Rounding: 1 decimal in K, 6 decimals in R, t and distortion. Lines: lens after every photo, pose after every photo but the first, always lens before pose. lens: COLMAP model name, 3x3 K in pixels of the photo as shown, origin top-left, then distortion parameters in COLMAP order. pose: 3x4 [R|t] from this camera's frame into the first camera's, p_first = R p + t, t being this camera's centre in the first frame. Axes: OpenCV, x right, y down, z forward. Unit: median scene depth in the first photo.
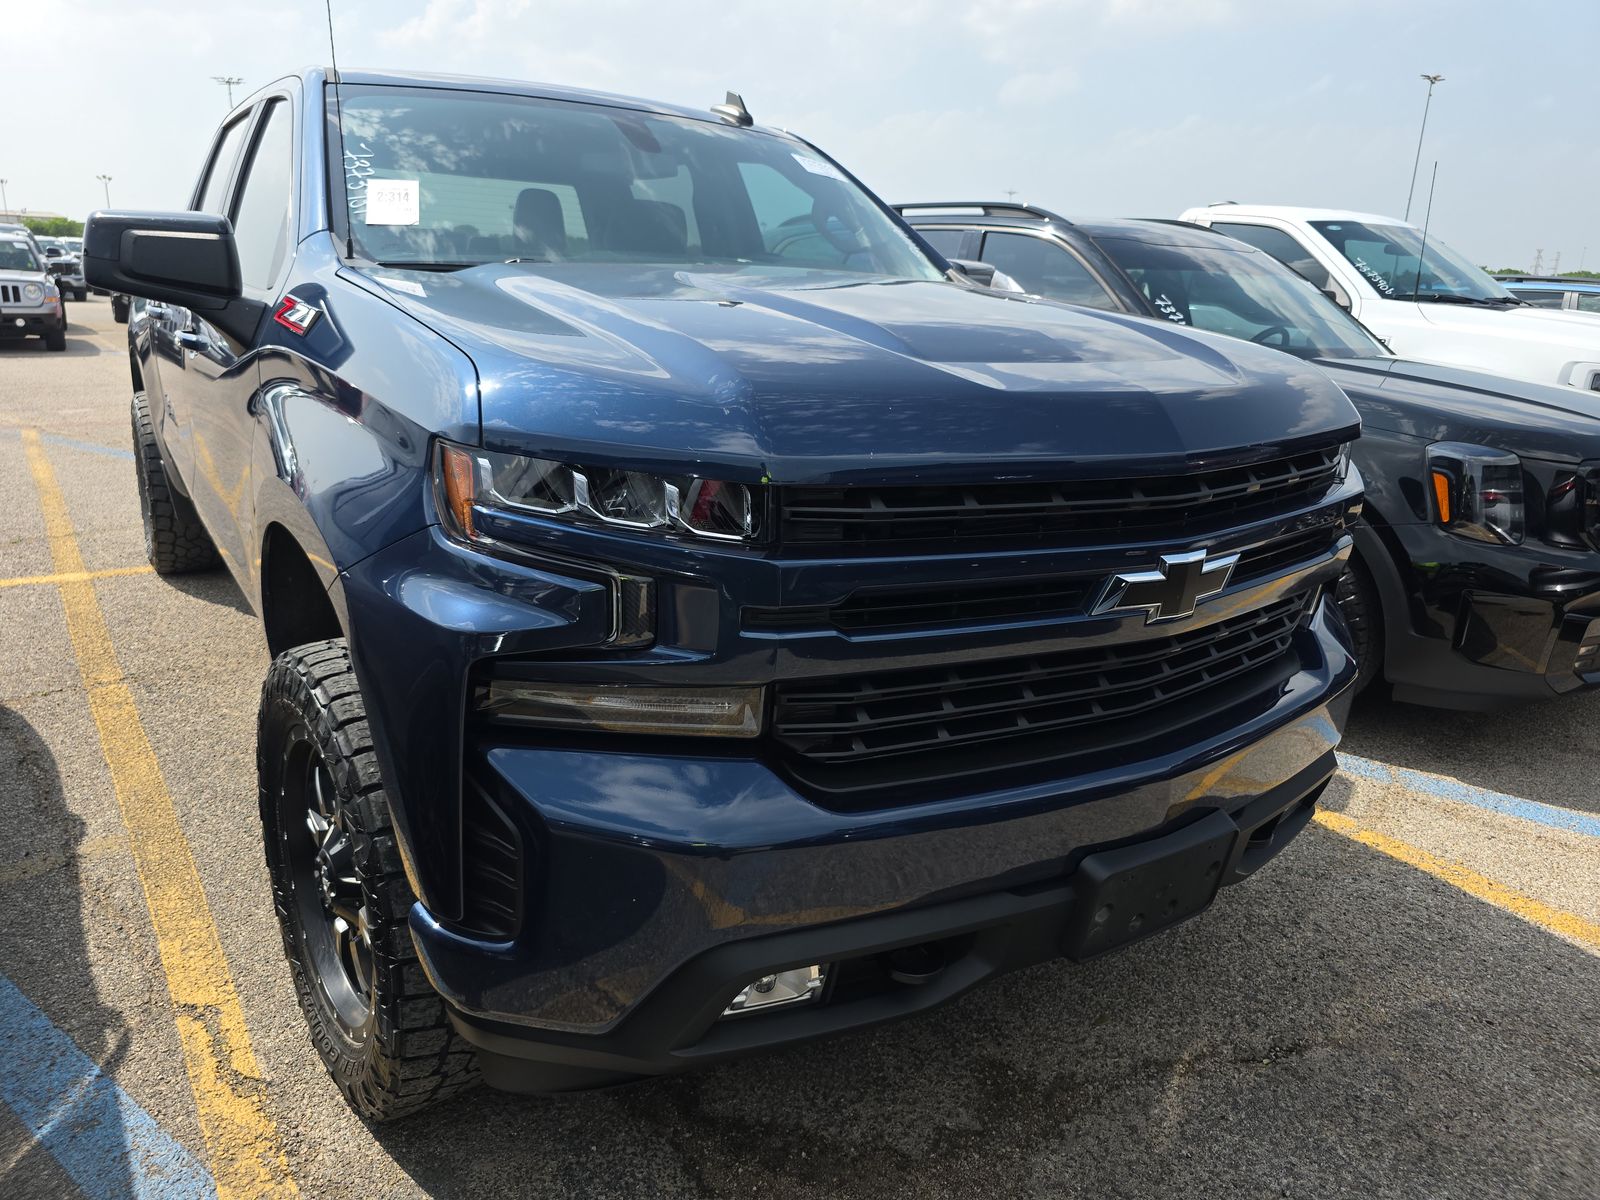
lens RADIAL K [[1065.2, 0, 790.4], [0, 1065.2, 597.5], [0, 0, 1]] dist [0.025106, -0.019699]
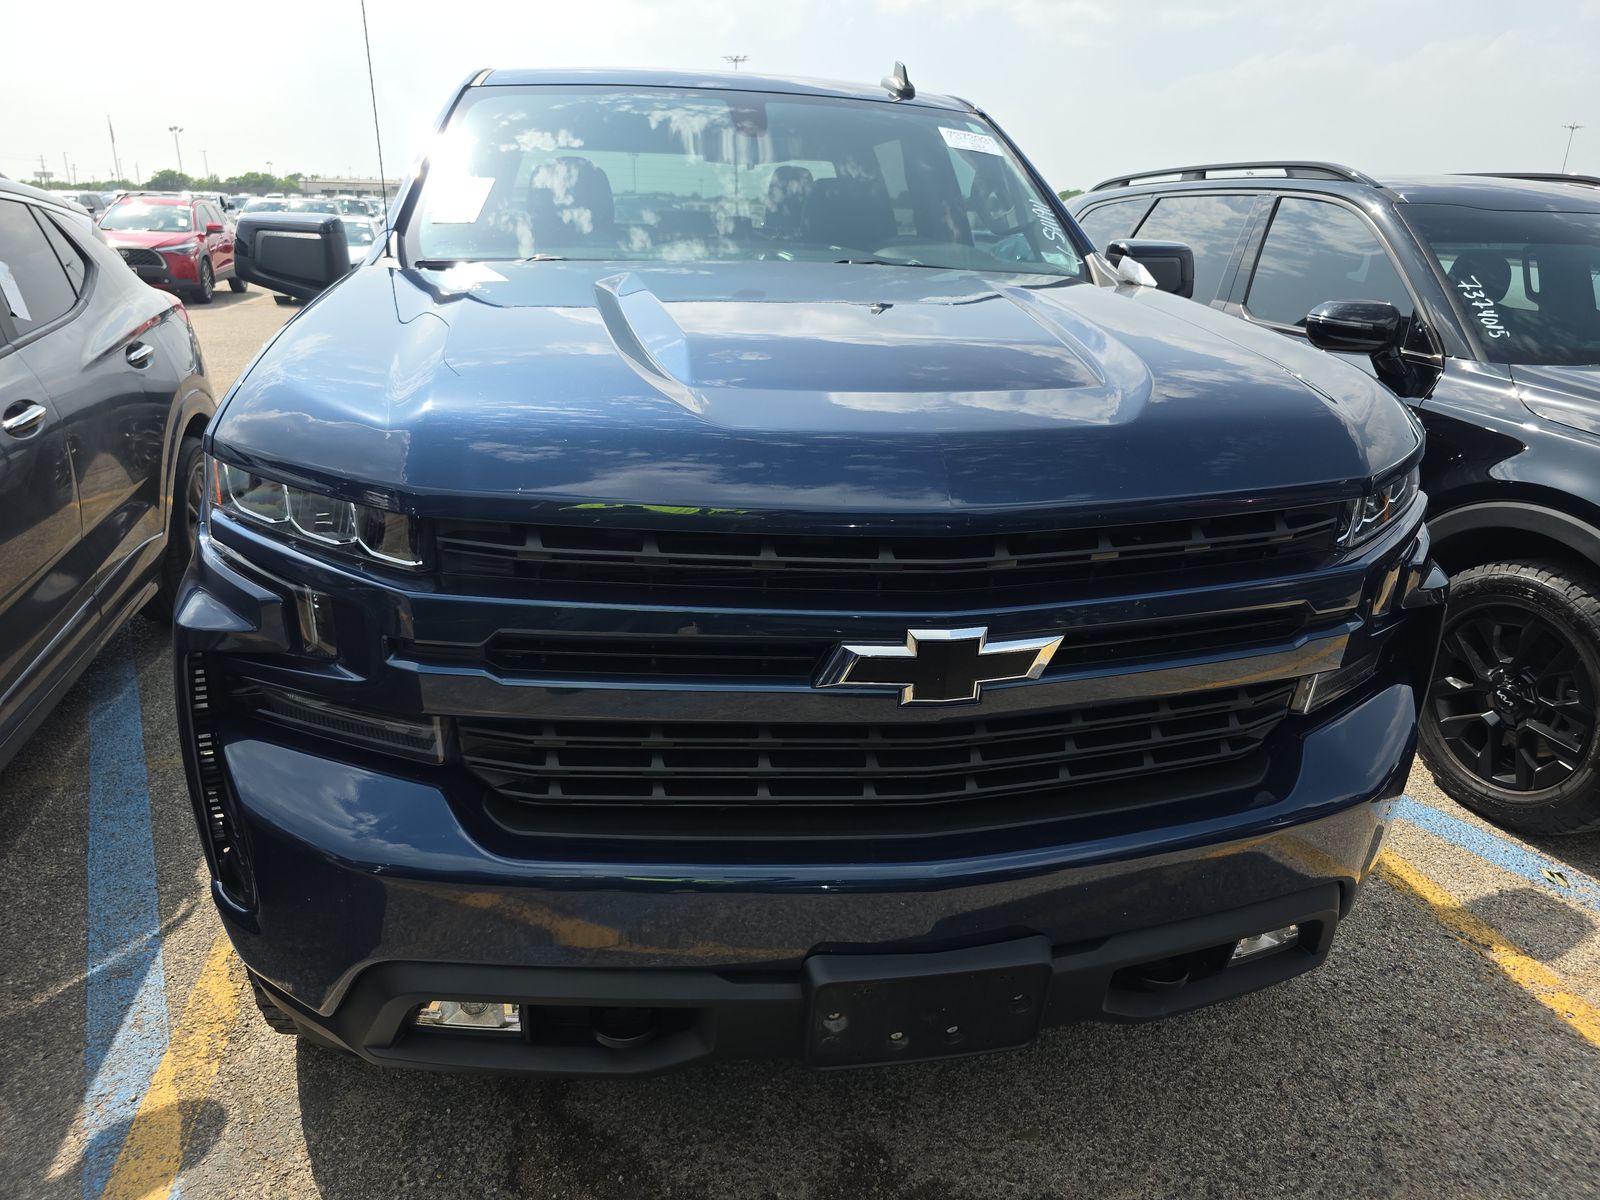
lens RADIAL K [[1065.2, 0, 790.4], [0, 1065.2, 597.5], [0, 0, 1]] dist [0.025106, -0.019699]
pose [[0.924207, 0.113757, -0.364555, 0.433066], [-0.101295, 0.993433, 0.053194, -0.076238], [0.368212, -0.012235, 0.929661, 0.138427]]
